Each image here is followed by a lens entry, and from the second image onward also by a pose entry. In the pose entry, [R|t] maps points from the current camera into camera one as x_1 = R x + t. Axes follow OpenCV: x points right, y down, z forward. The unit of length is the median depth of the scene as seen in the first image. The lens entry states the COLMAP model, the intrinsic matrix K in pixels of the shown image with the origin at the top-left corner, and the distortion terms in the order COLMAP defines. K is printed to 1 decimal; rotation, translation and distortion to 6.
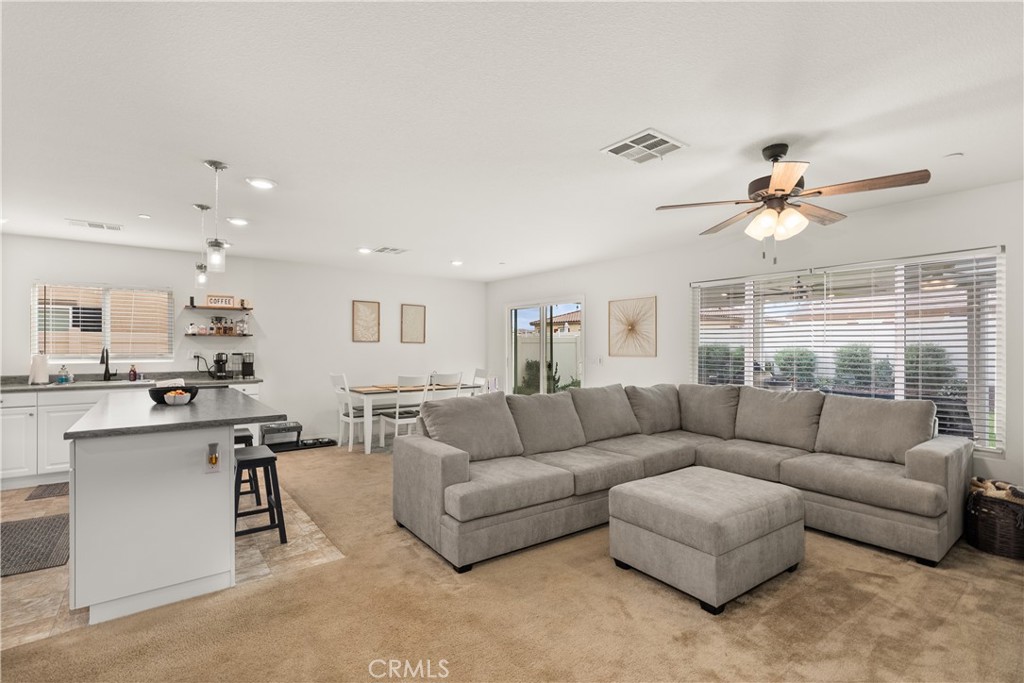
lens RADIAL K [[470.2, 0, 514.5], [0, 470.2, 336.8], [0, 0, 1]] dist [0.013781, -0.000111]
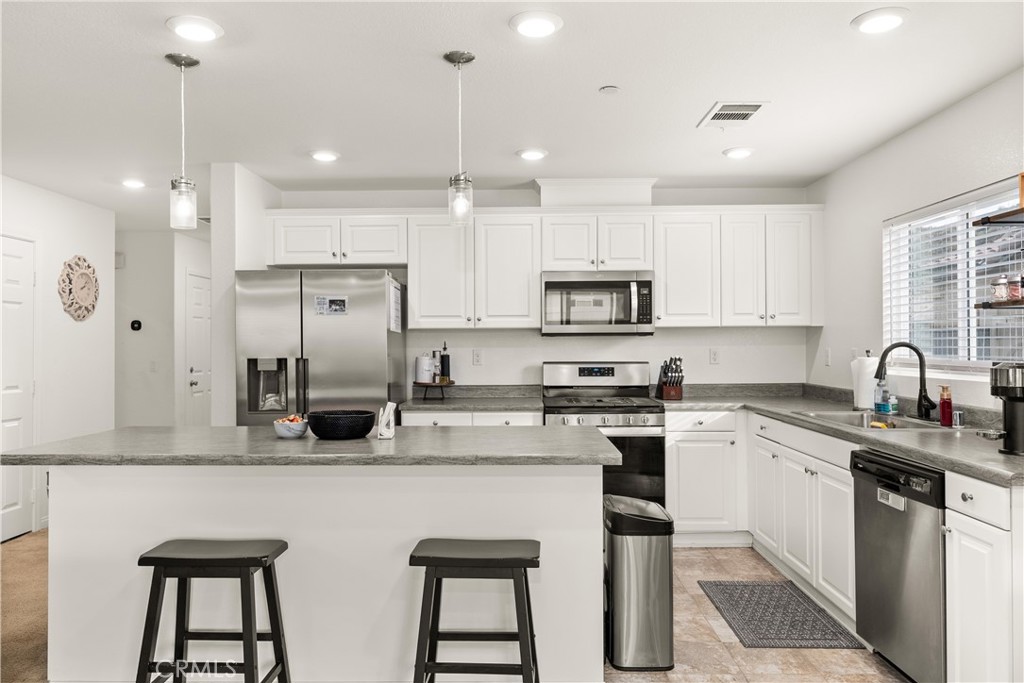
lens RADIAL K [[739.2, 0, 512.0], [0, 739.2, 341.5], [0, 0, 1]] dist [0.000934, -0.000305]
pose [[-0.626360, -0.001467, -0.779532, -0.065805], [0.021947, 0.999569, -0.019515, 0.022732], [0.779225, -0.029332, -0.626058, 0.999887]]
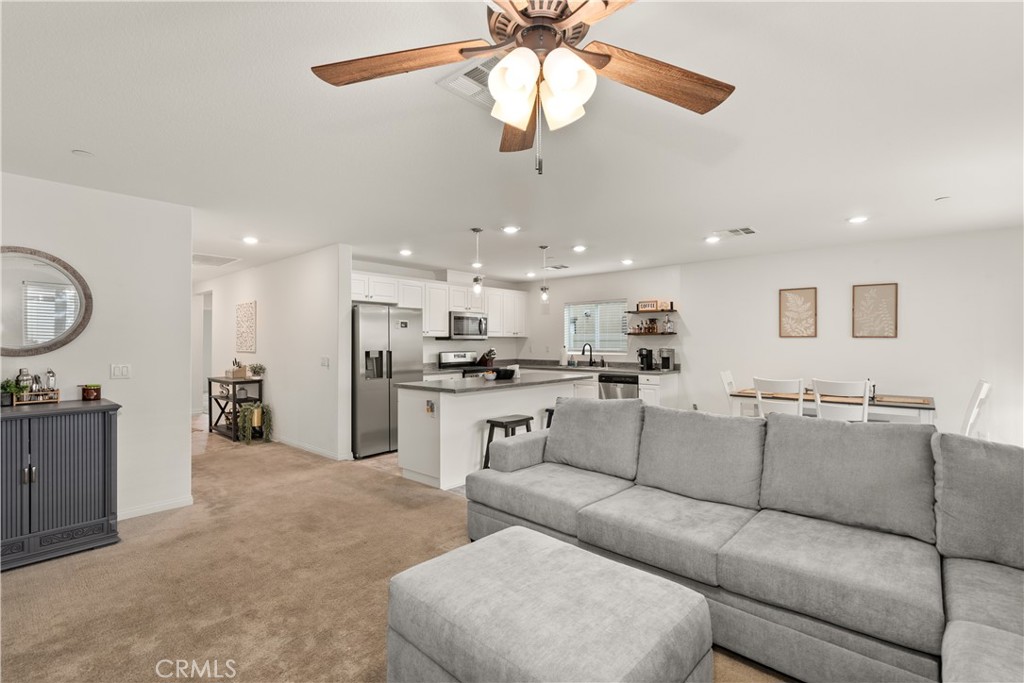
lens RADIAL K [[470.2, 0, 514.5], [0, 470.2, 336.8], [0, 0, 1]] dist [0.013781, -0.000111]
pose [[0.219436, -0.014236, -0.975523, 0.468867], [0.024333, 0.999662, -0.009115, 0.006783], [0.975323, -0.021737, 0.219709, 0.389578]]
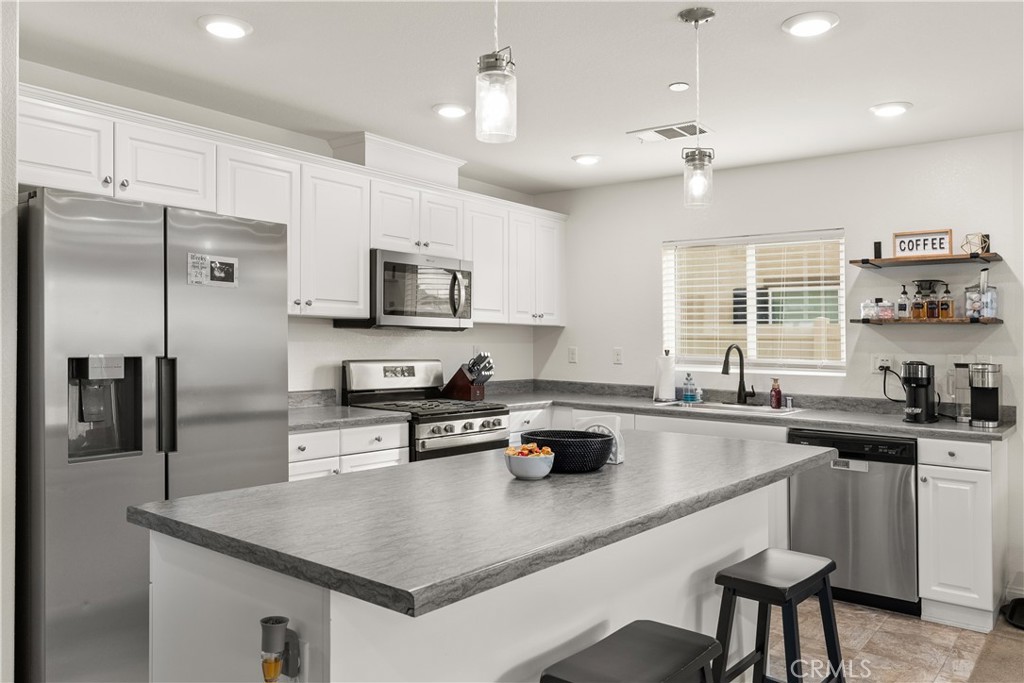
lens RADIAL K [[787.6, 0, 512.0], [0, 787.6, 341.5], [0, 0, 1]] dist [-0.003334, 0.002456]
pose [[0.257642, 0.004646, -0.966229, -0.011688], [0.004566, 0.999971, 0.006026, 0.008913], [0.966230, -0.005965, 0.257613, 0.430239]]
